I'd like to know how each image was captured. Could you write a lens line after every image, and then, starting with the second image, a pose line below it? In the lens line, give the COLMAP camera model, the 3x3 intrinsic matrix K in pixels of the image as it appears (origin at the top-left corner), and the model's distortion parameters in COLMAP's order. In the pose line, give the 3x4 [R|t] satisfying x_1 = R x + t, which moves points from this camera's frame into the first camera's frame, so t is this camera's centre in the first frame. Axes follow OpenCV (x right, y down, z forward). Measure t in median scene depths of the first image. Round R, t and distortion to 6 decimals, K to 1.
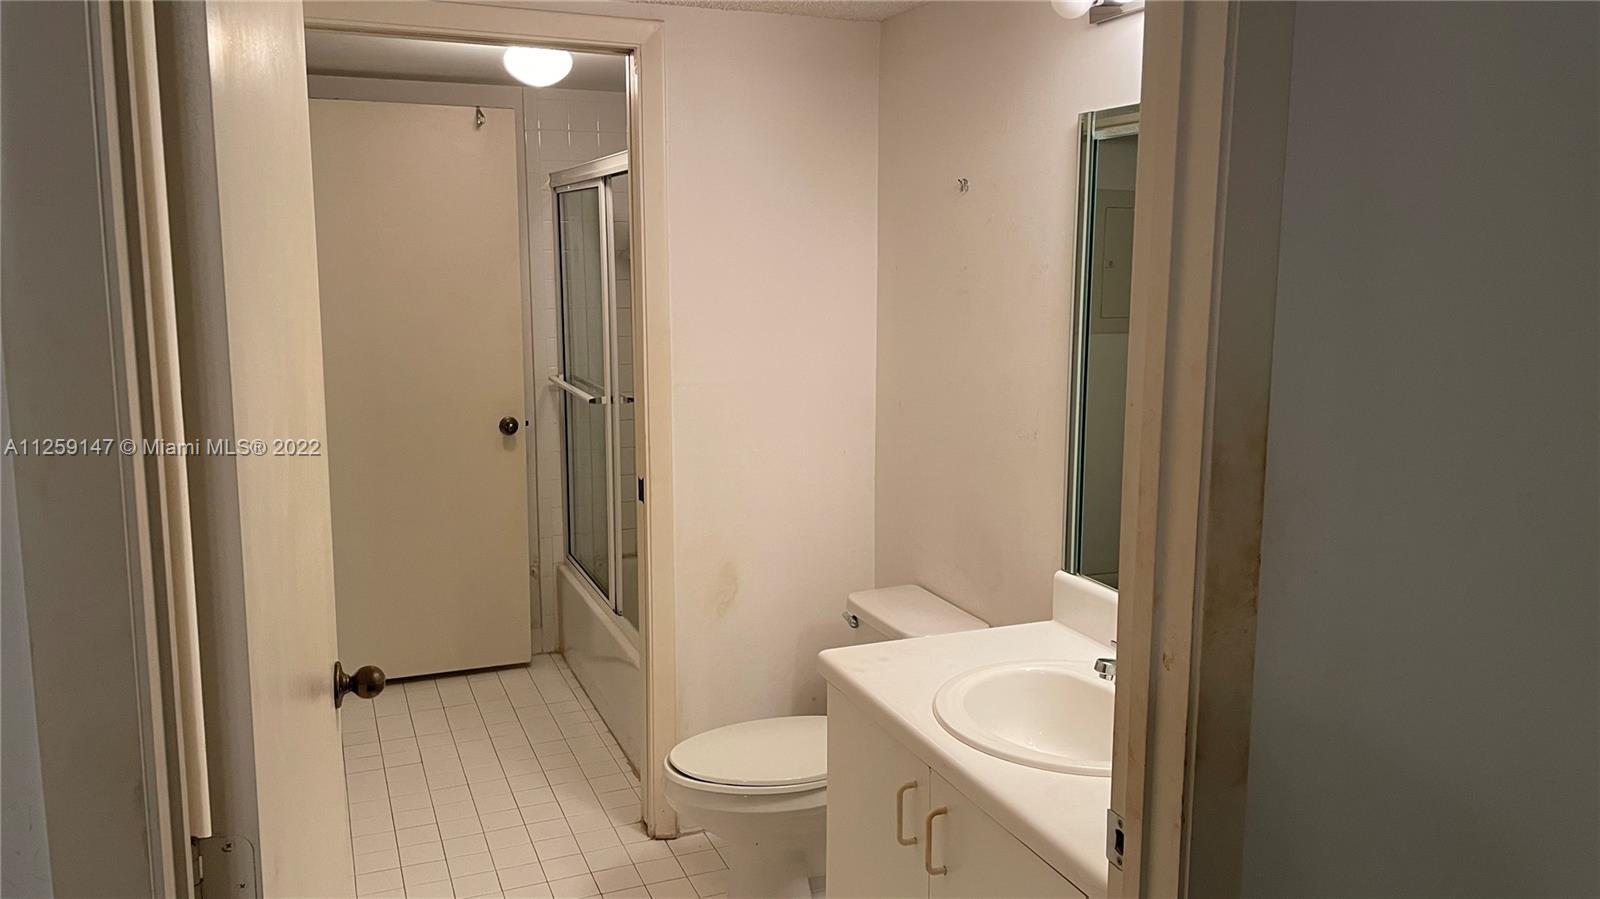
lens RADIAL K [[1199.8, 0, 810.2], [0, 1199.8, 445.4], [0, 0, 1]] dist [0.052246, -0.053604]
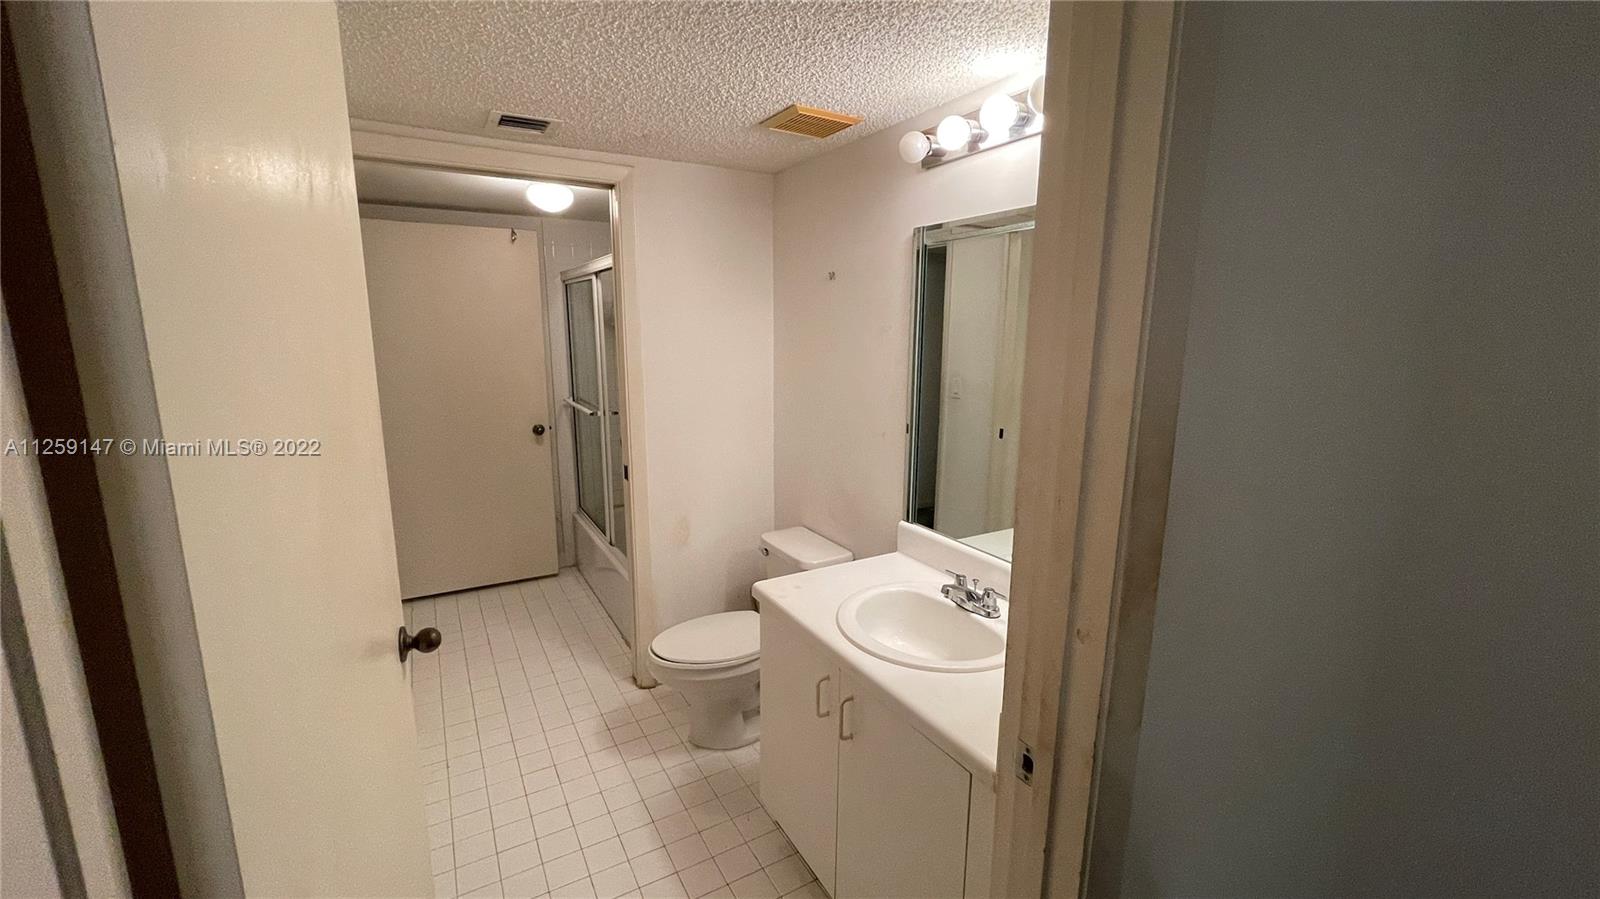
lens RADIAL K [[647.0, 0, 798.8], [0, 647.0, 453.6], [0, 0, 1]] dist [-0.001793, -0.000845]
pose [[0.991171, -0.023213, 0.130543, -0.030211], [0.018502, 0.999137, 0.037179, -0.015480], [-0.131294, -0.034435, 0.990745, 0.149538]]
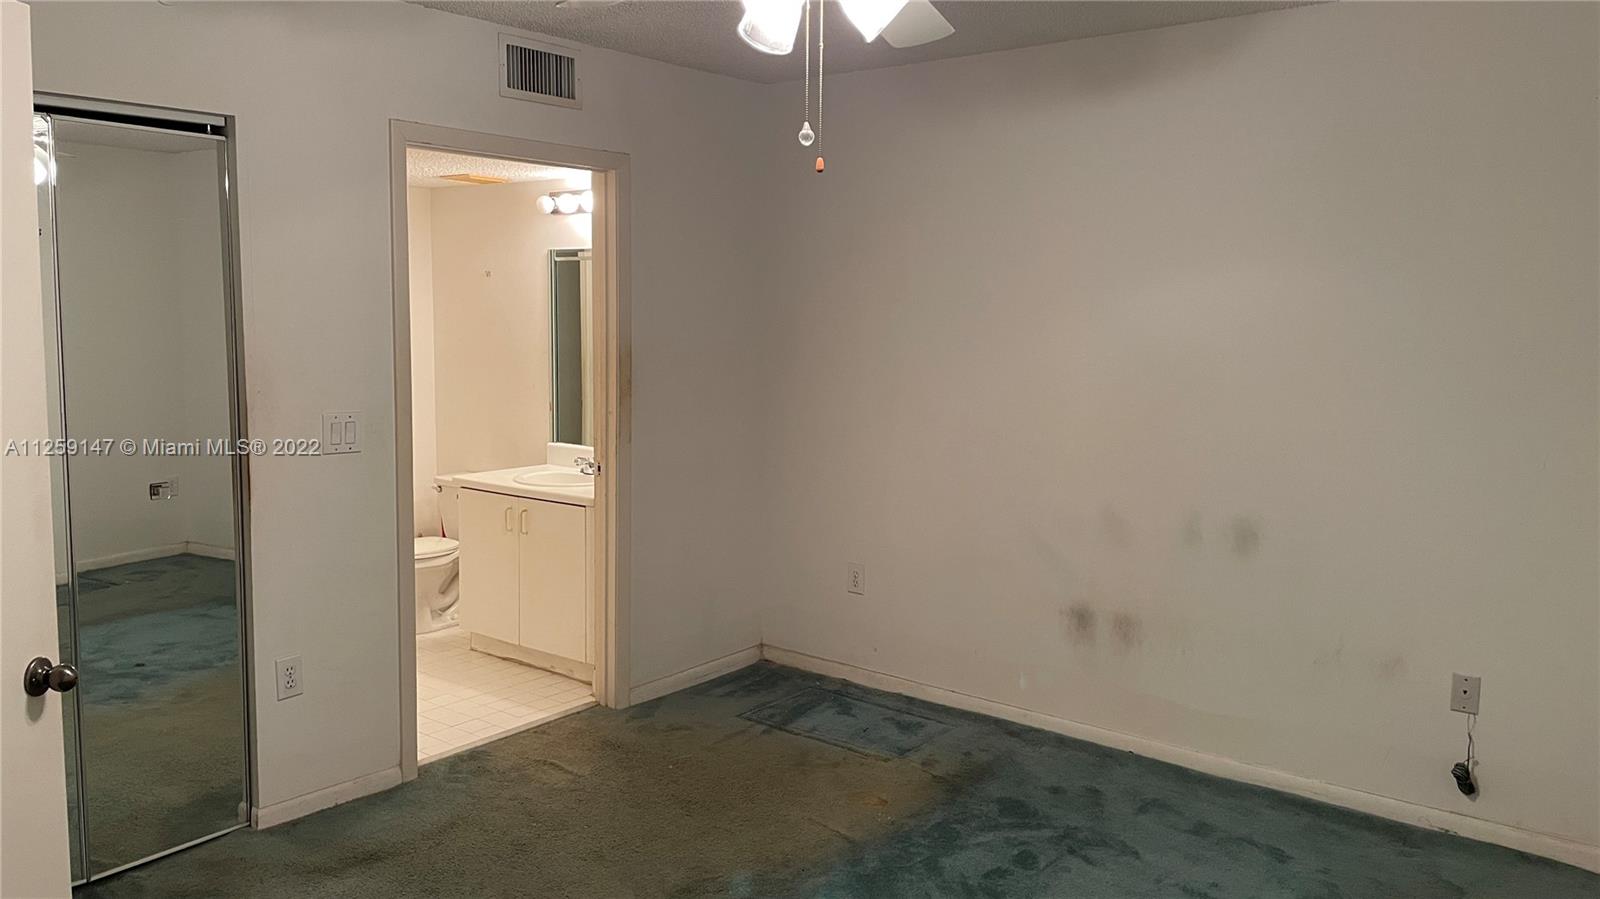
lens RADIAL K [[1199.8, 0, 801.3], [0, 1199.8, 417.7], [0, 0, 1]] dist [0.052246, -0.053604]
pose [[0.871720, -0.035269, 0.488733, -0.417058], [0.066169, 0.996743, -0.046092, 0.163495], [-0.485516, 0.072518, 0.871215, -1.050235]]
